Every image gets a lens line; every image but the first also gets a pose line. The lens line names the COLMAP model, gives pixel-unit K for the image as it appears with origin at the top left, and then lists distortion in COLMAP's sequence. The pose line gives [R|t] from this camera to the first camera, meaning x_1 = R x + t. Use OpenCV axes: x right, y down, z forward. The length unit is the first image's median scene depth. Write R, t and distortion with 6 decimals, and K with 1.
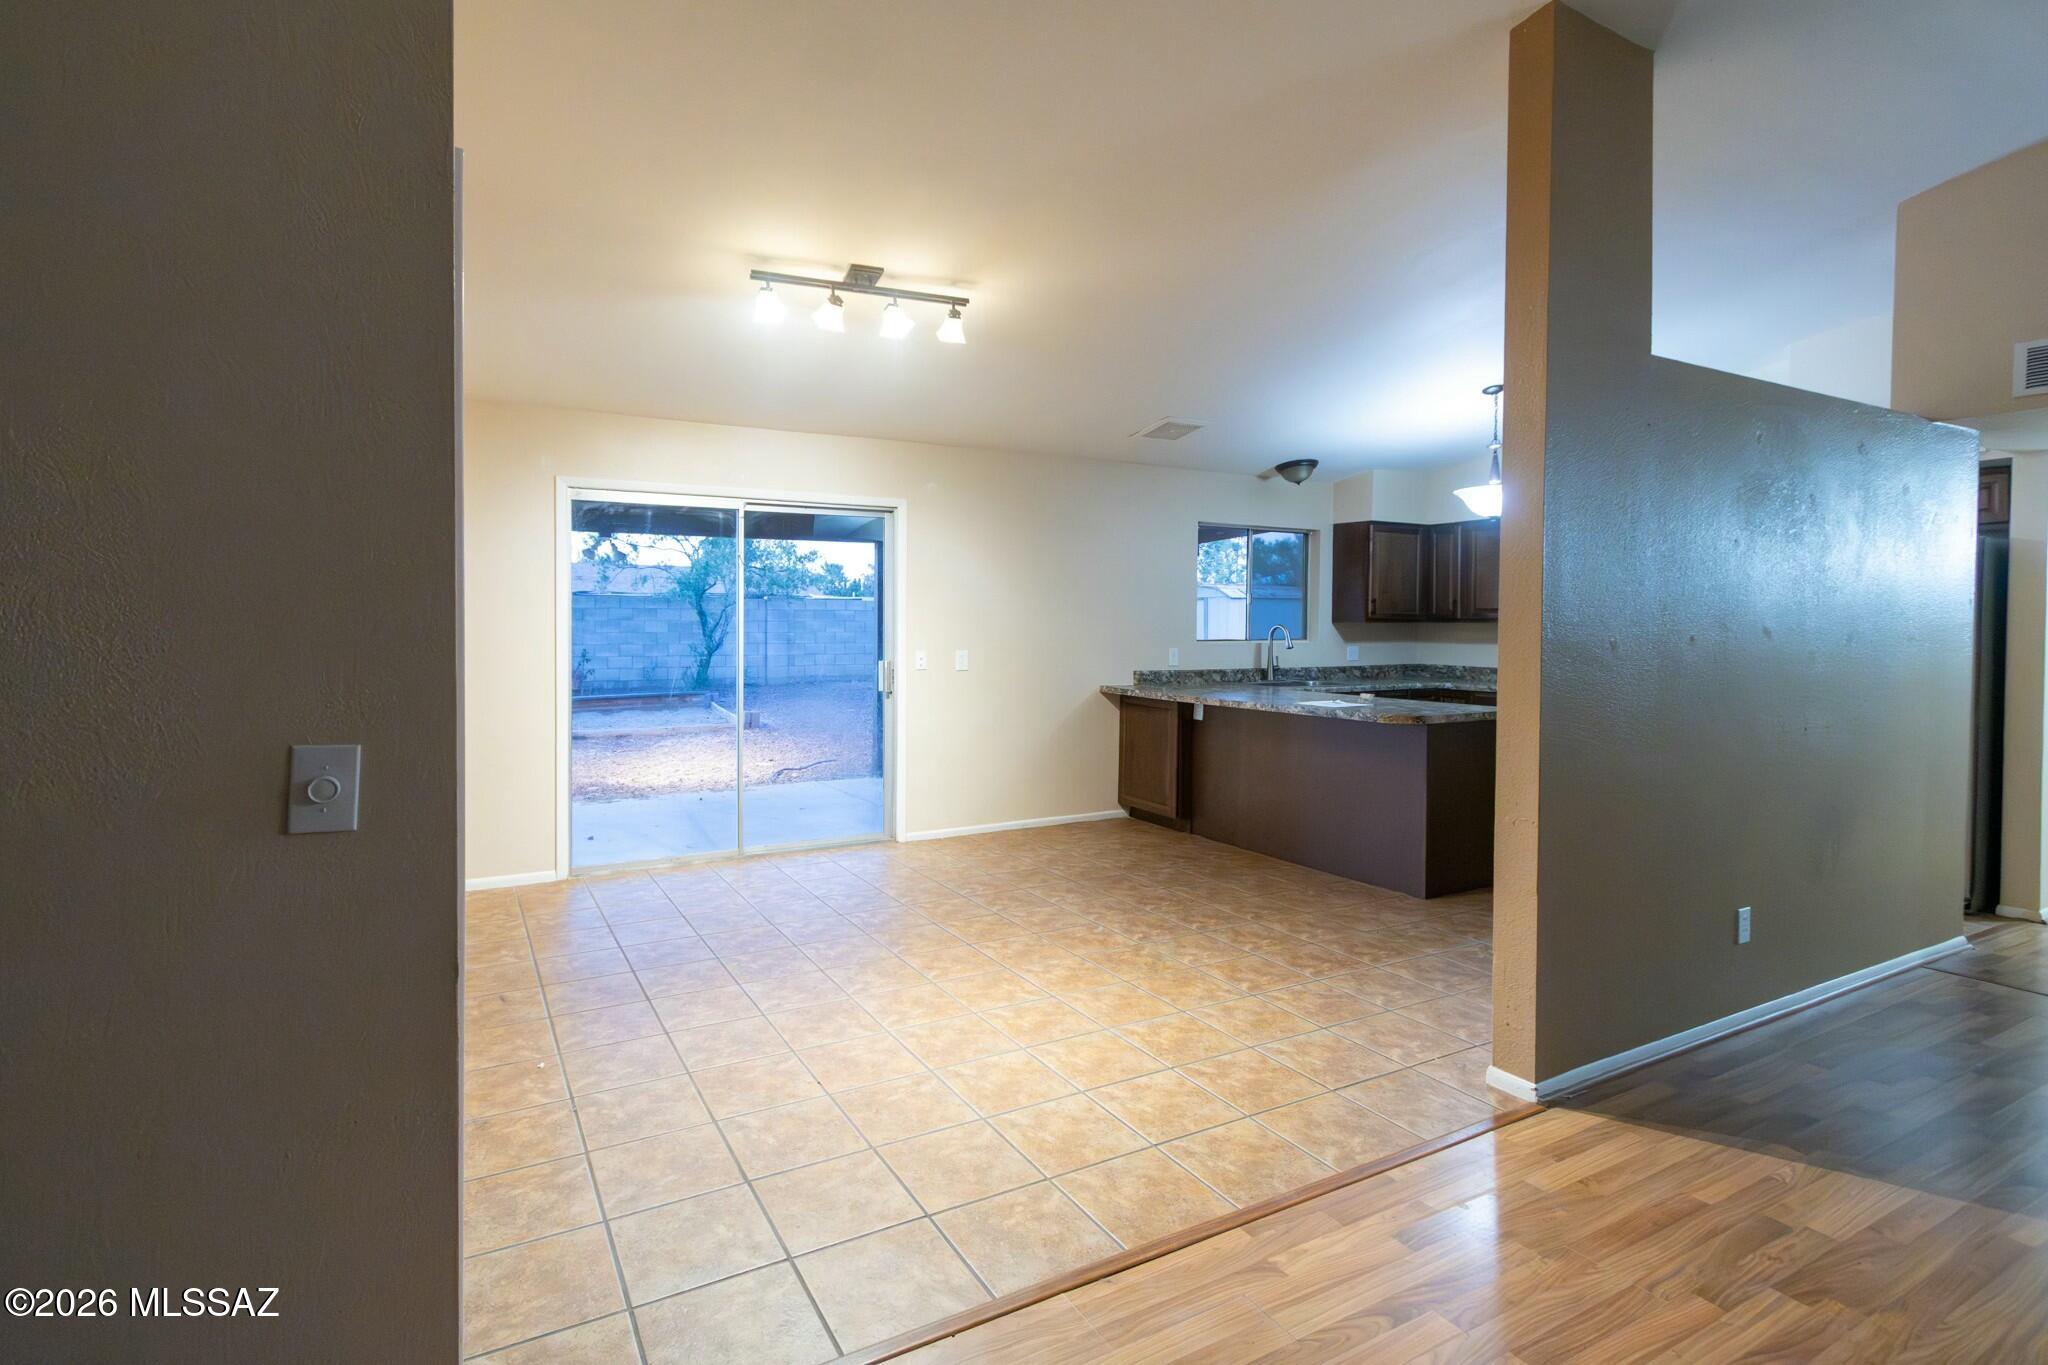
lens RADIAL K [[982.4, 0, 921.9], [0, 982.4, 654.6], [0, 0, 1]] dist [0.002421, 0.000628]
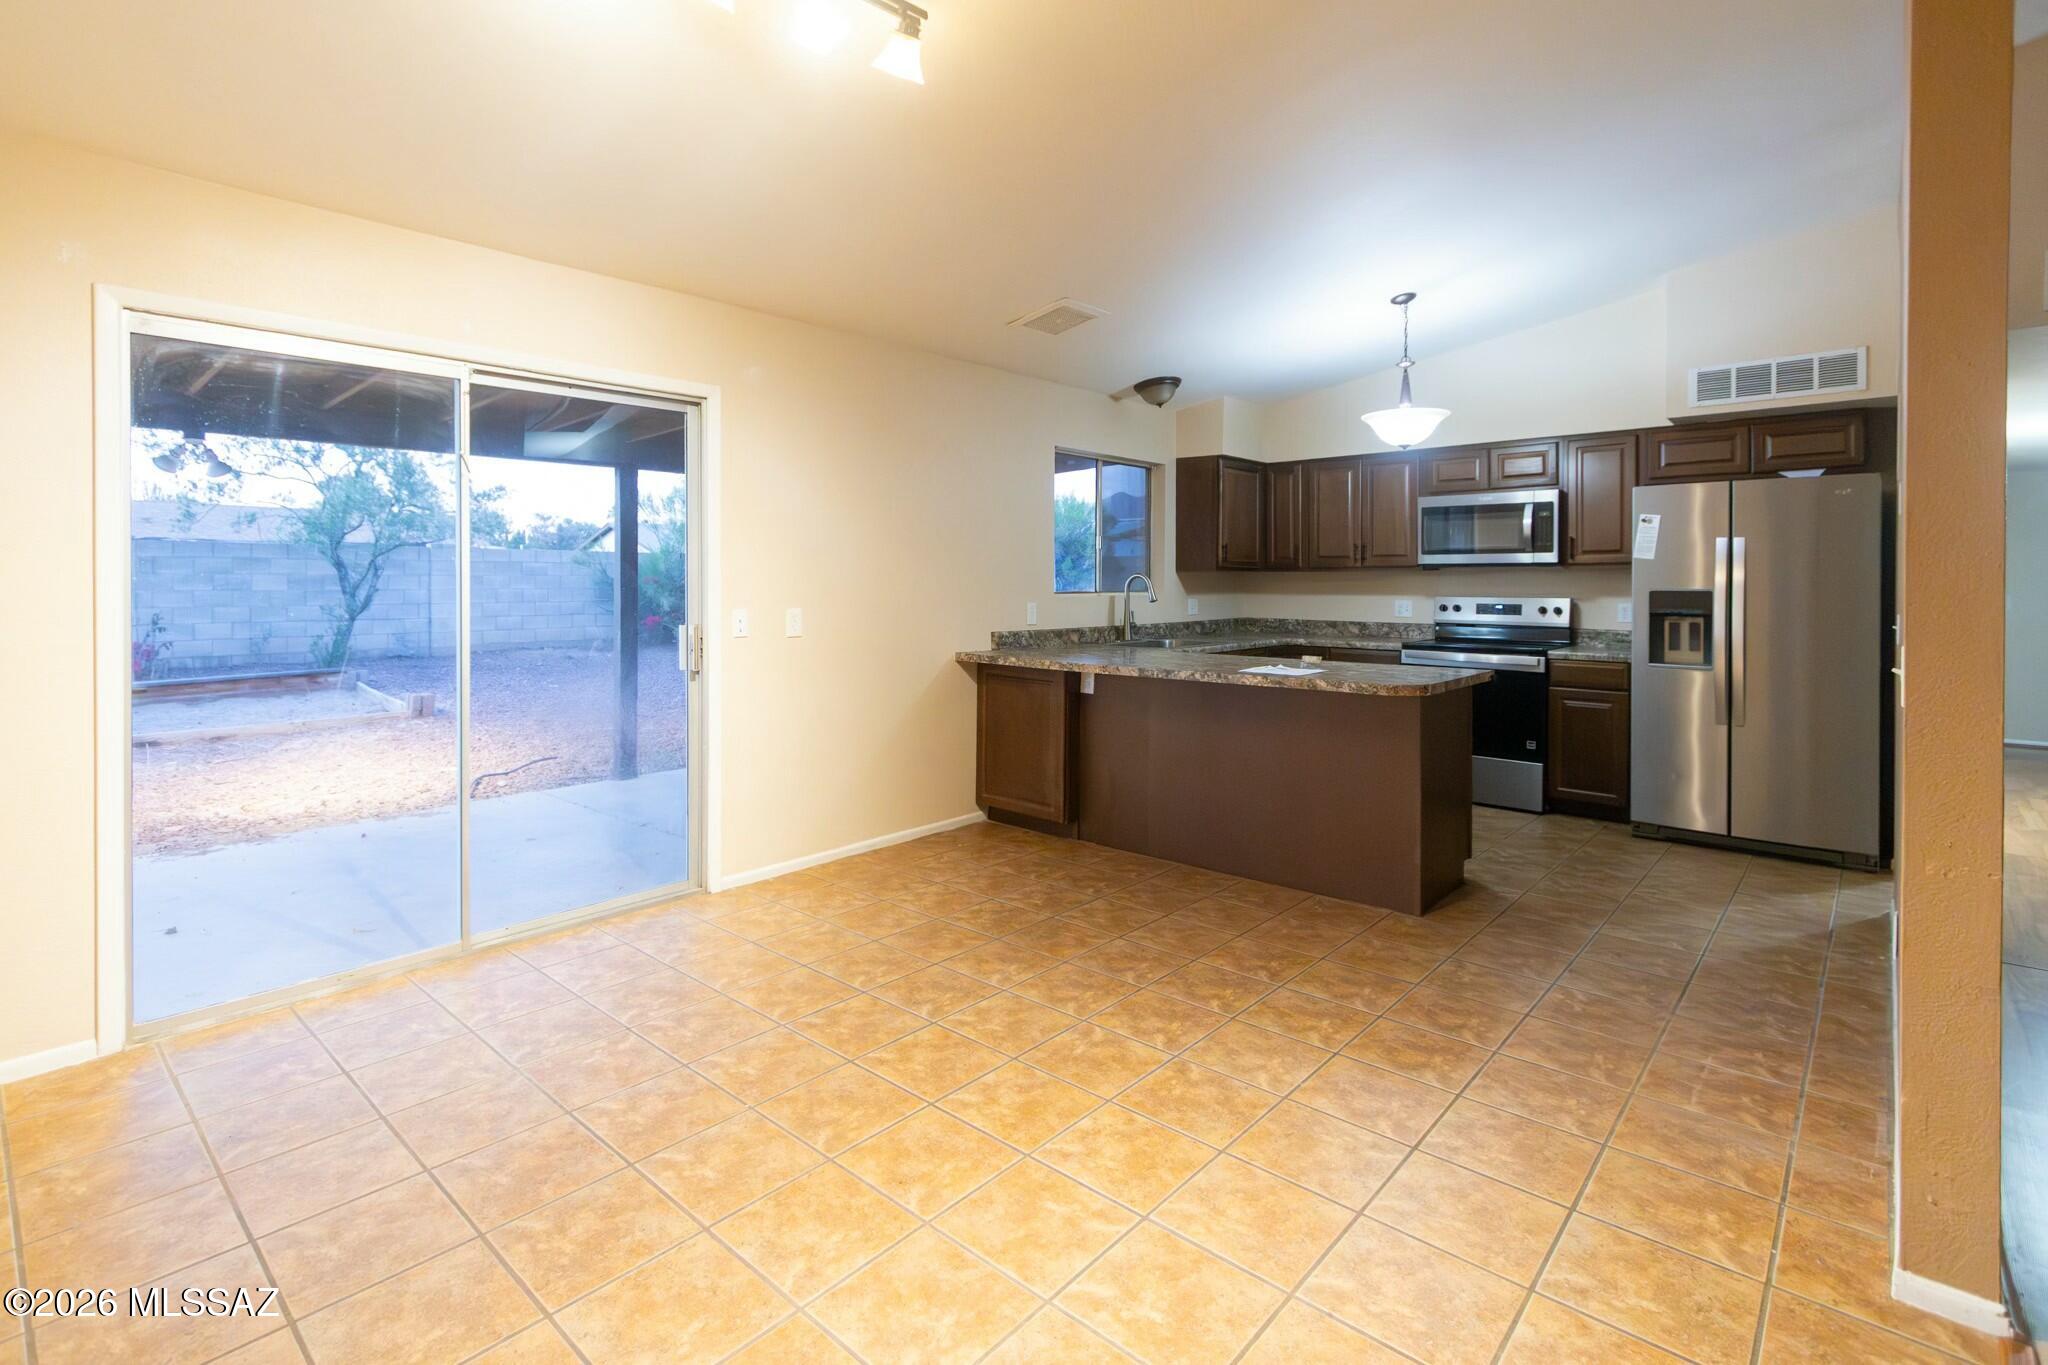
lens RADIAL K [[1009.5, 0, 915.7], [0, 1009.5, 594.8], [0, 0, 1]] dist [0.003227, 0.000220]
pose [[0.950775, -0.008096, 0.309775, -0.096311], [0.013388, 0.999798, -0.014963, -0.002036], [-0.309592, 0.018374, 0.950692, 0.273902]]
